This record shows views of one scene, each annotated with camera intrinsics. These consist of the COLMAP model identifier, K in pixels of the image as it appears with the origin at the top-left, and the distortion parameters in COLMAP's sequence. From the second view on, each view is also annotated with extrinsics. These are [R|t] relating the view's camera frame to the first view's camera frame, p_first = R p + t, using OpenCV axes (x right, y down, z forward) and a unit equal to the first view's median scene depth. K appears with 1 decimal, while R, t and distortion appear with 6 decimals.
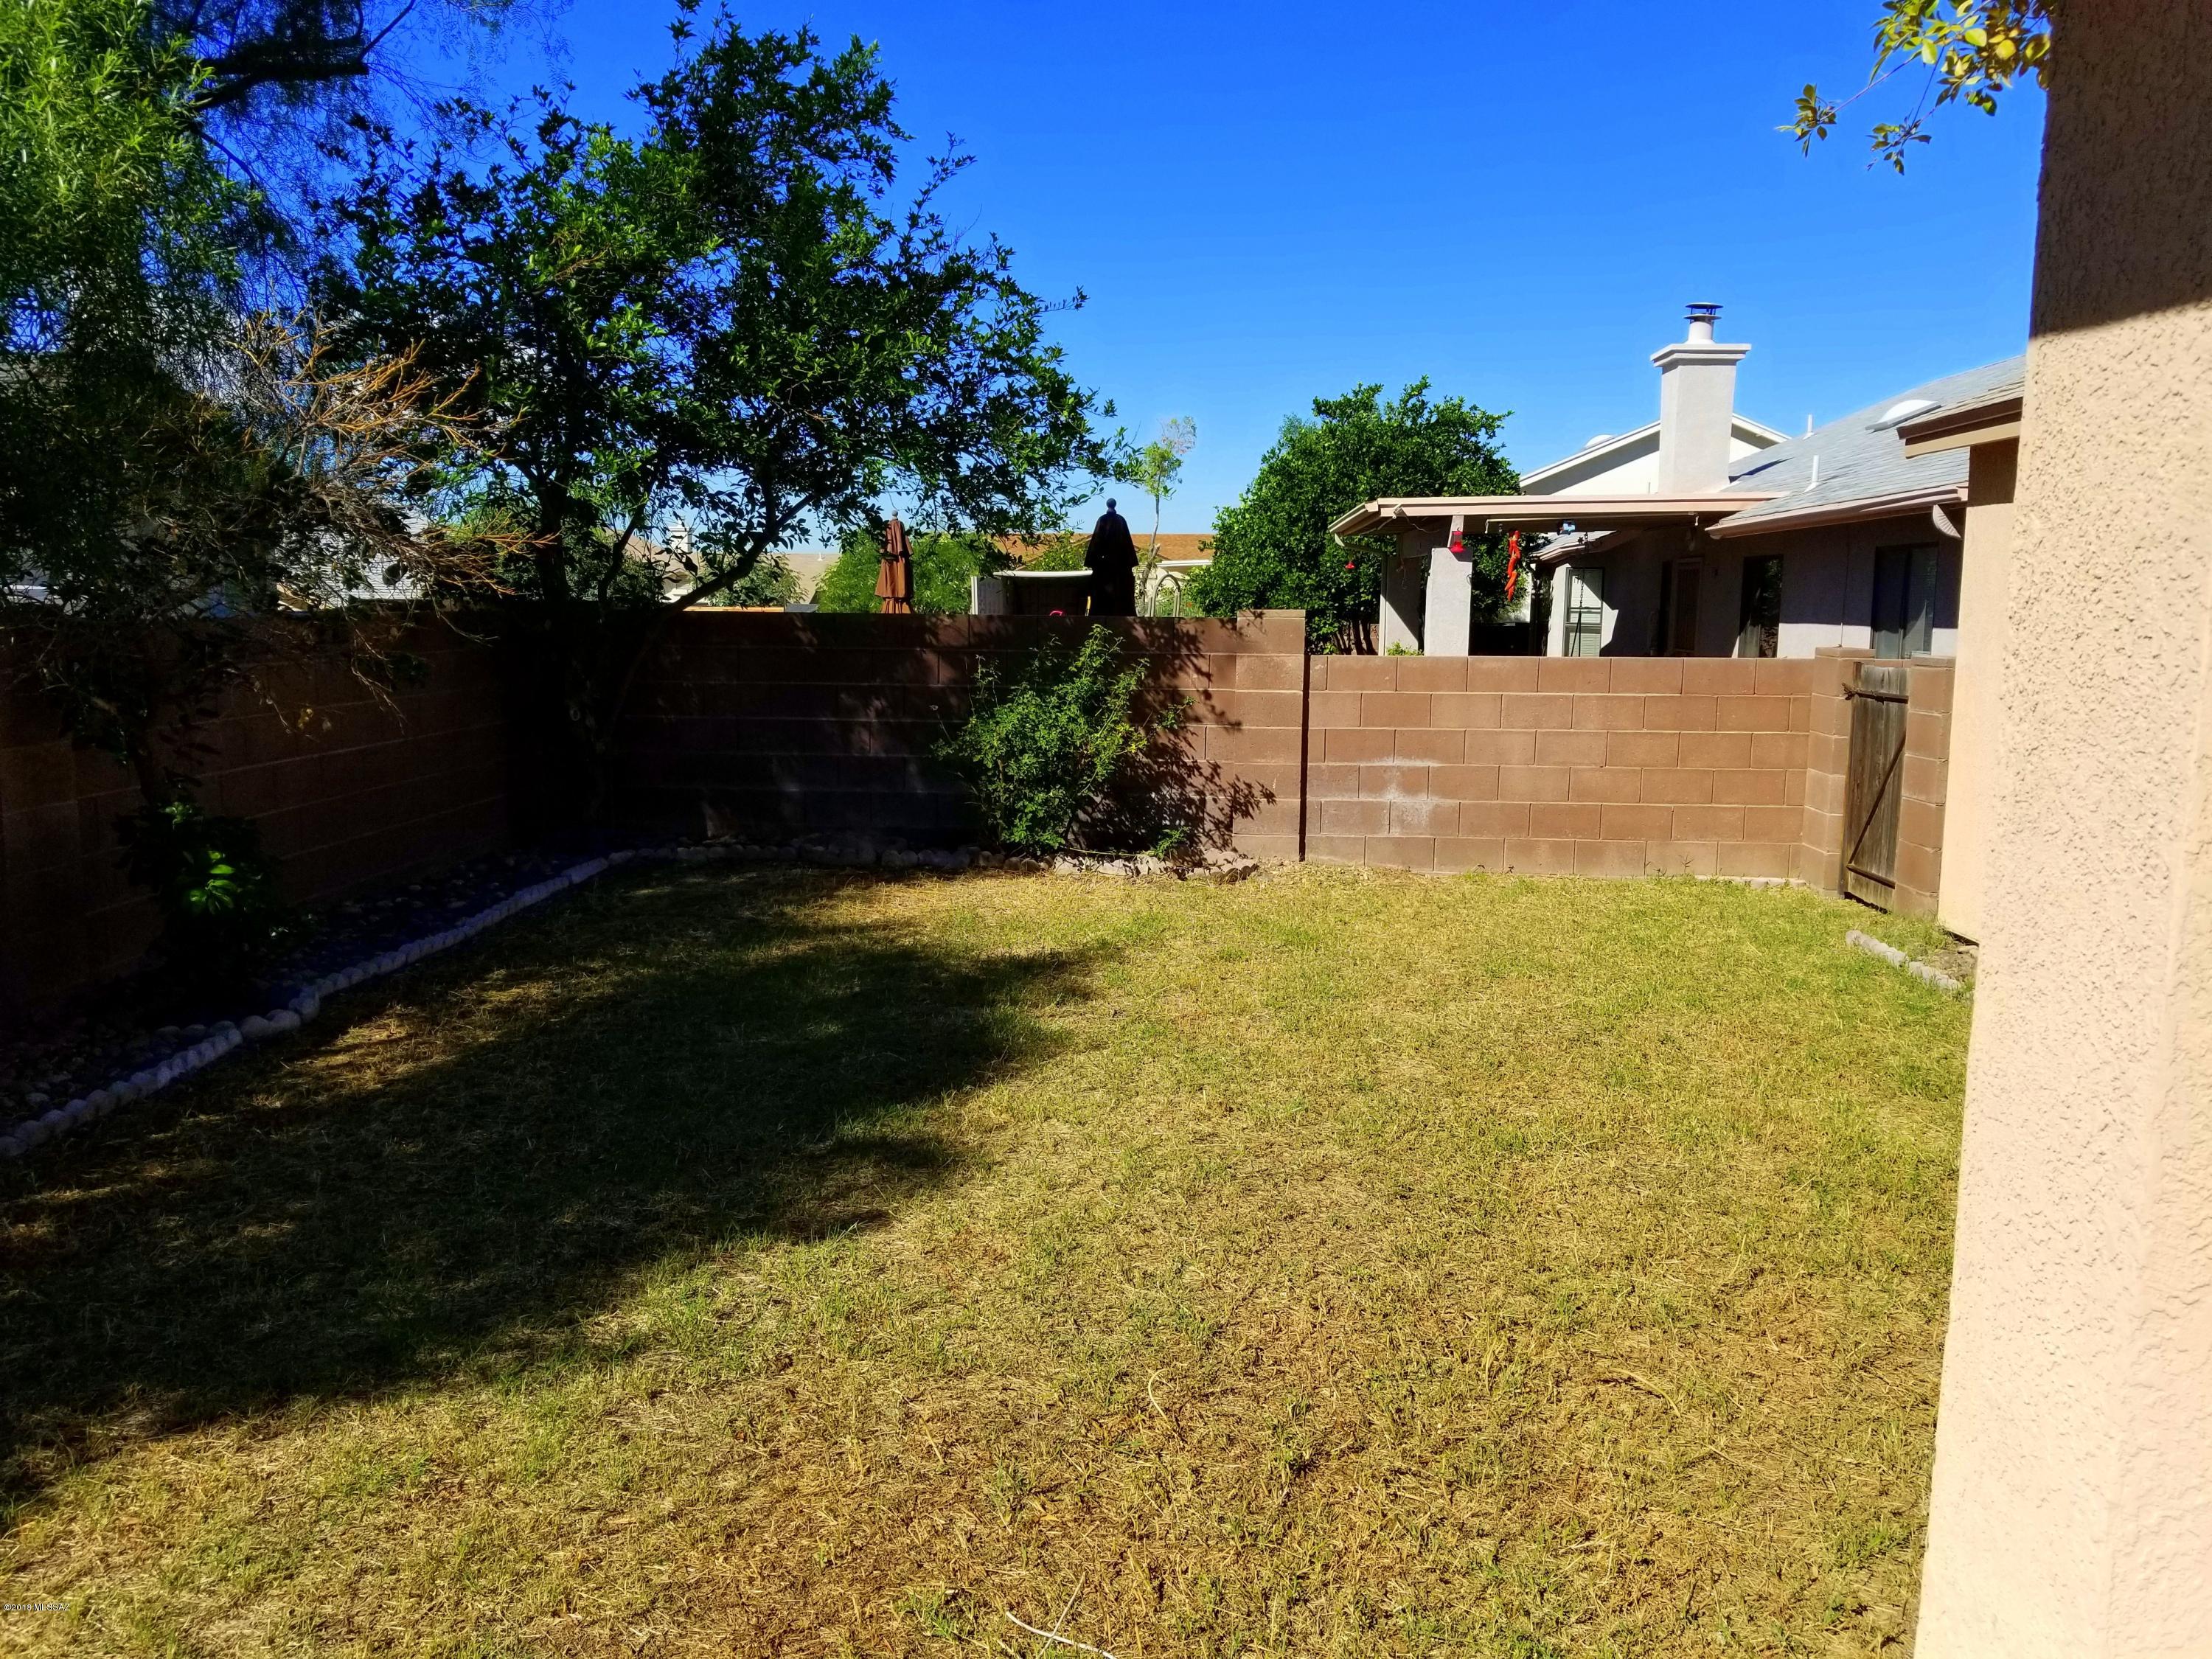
lens RADIAL K [[1737.7, 0, 1094.4], [0, 1737.7, 833.8], [0, 0, 1]] dist [0.081412, -0.133049]
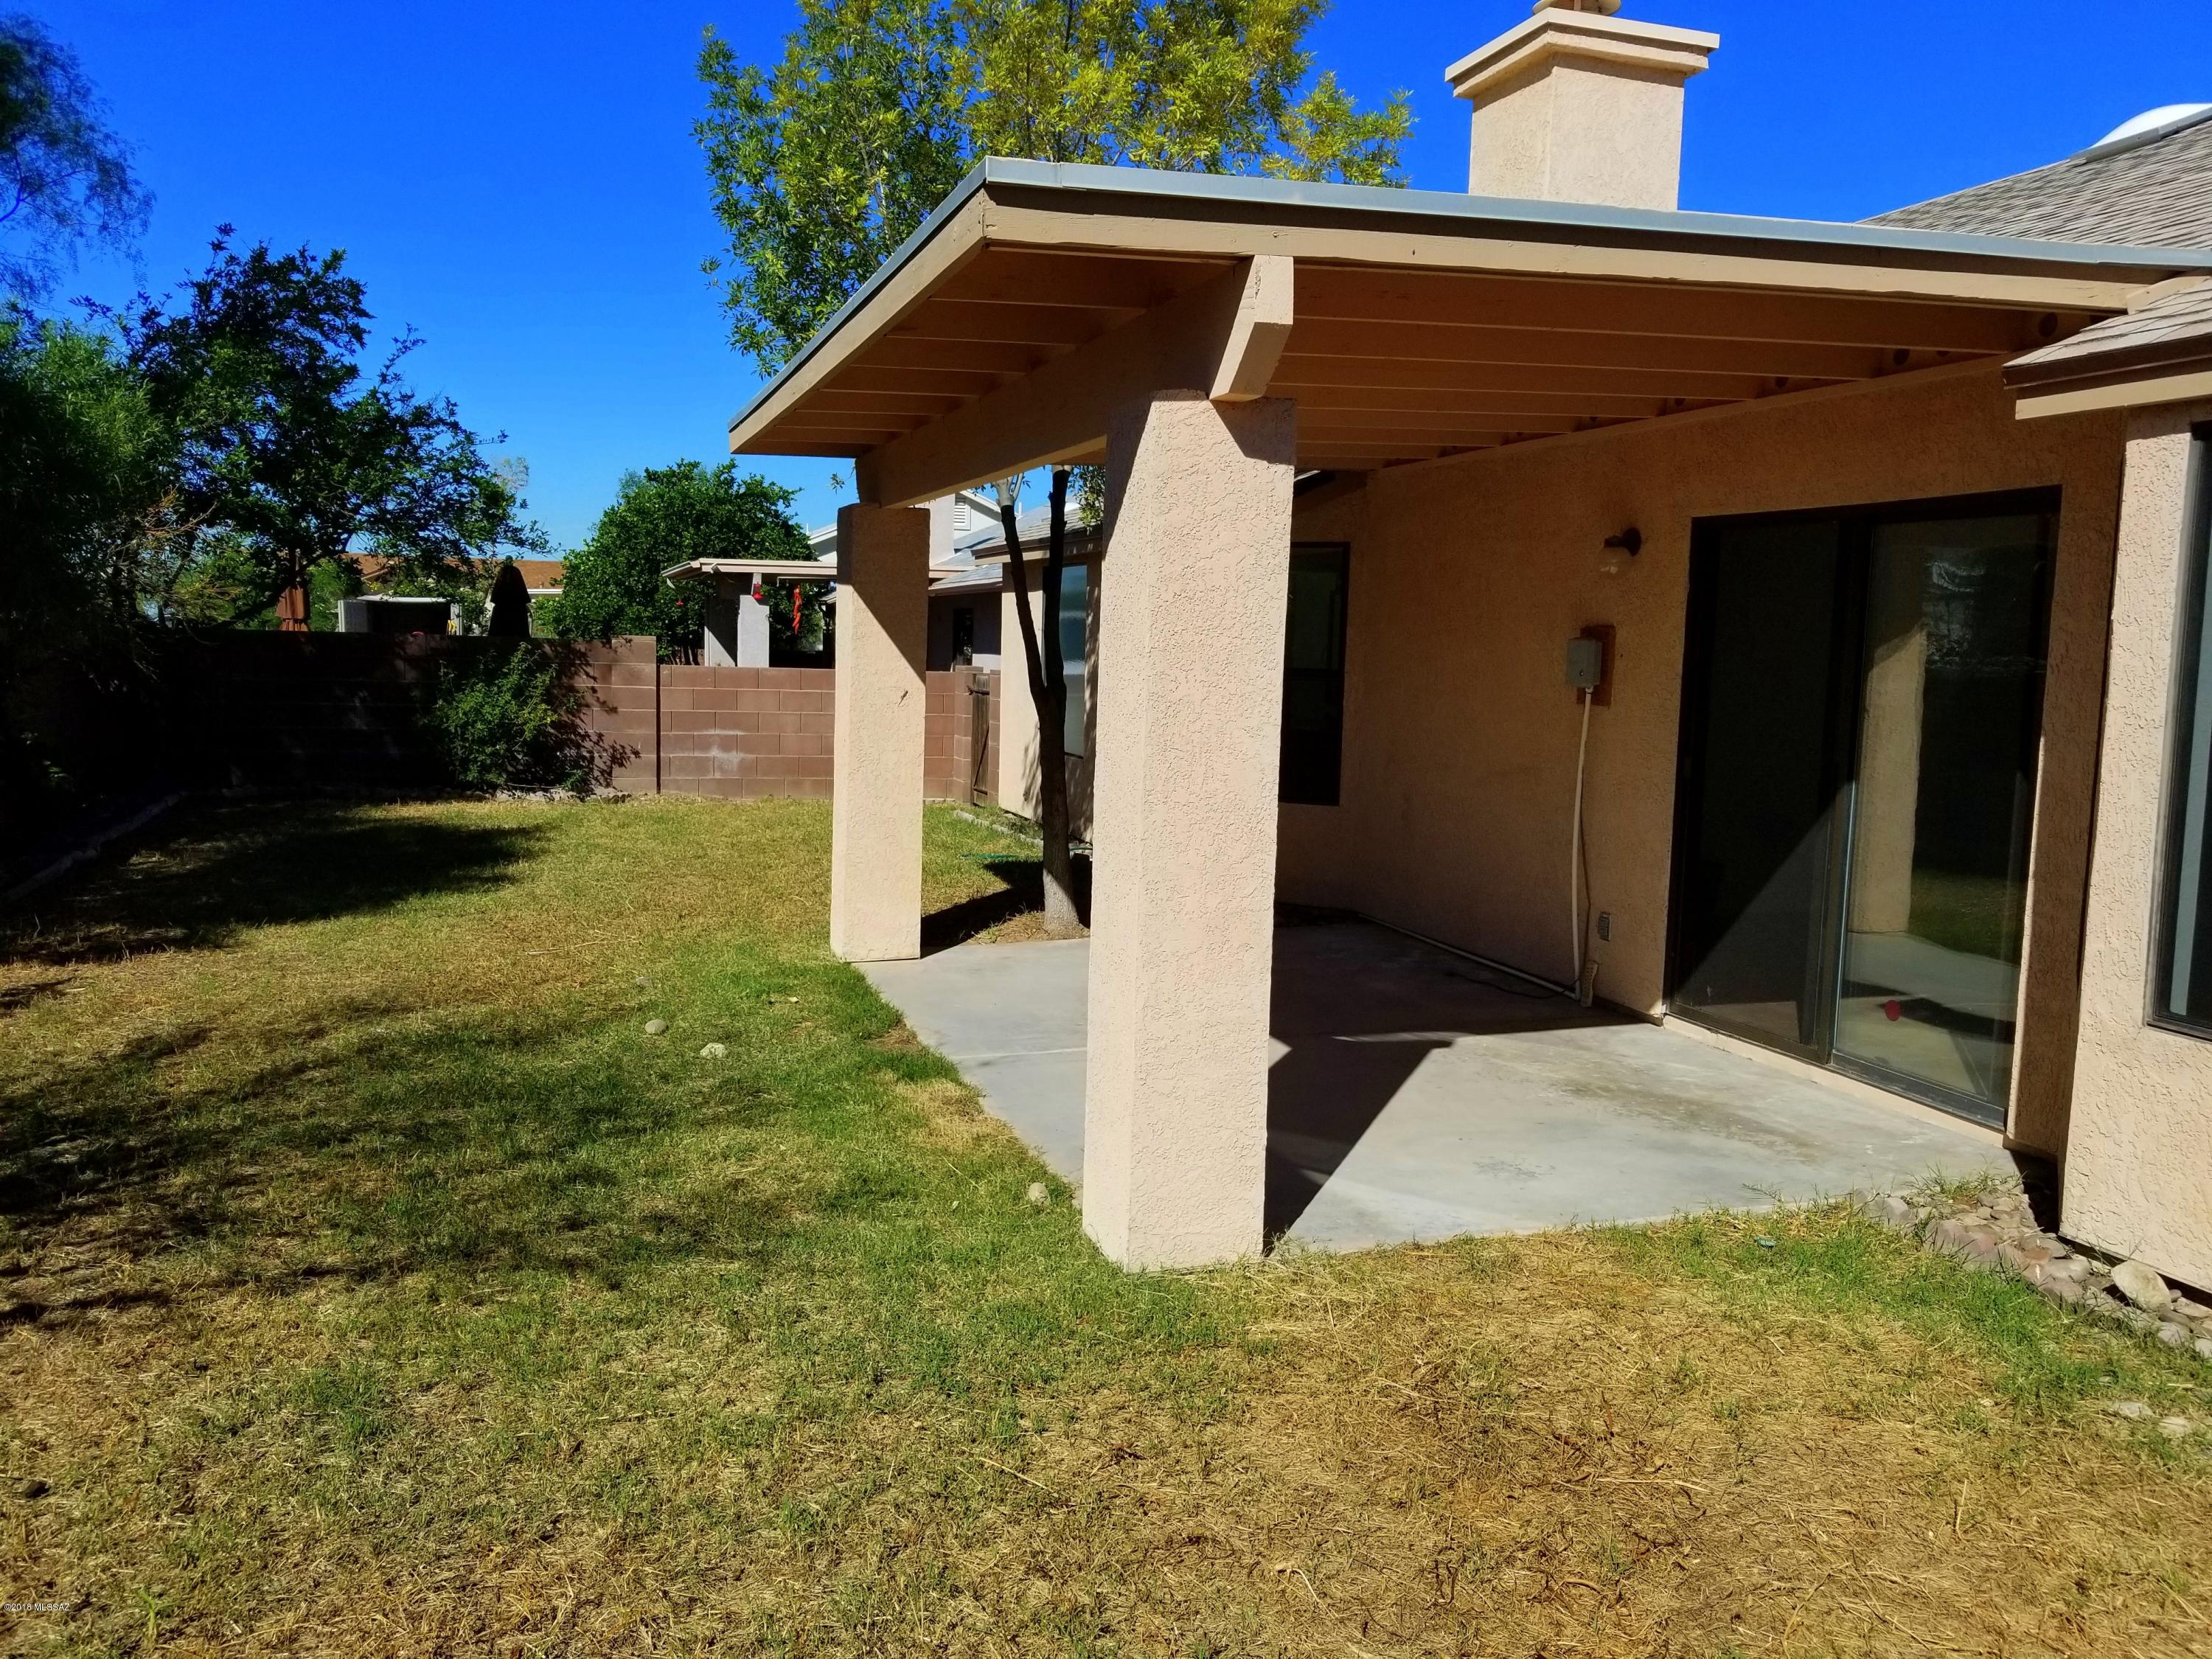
lens RADIAL K [[1737.7, 0, 1105.6], [0, 1737.7, 831.8], [0, 0, 1]] dist [0.081412, -0.133049]
pose [[0.926736, -0.023504, 0.374978, -0.101301], [0.030105, 0.999478, -0.011753, 0.081326], [-0.374506, 0.022180, 0.926959, -0.632632]]
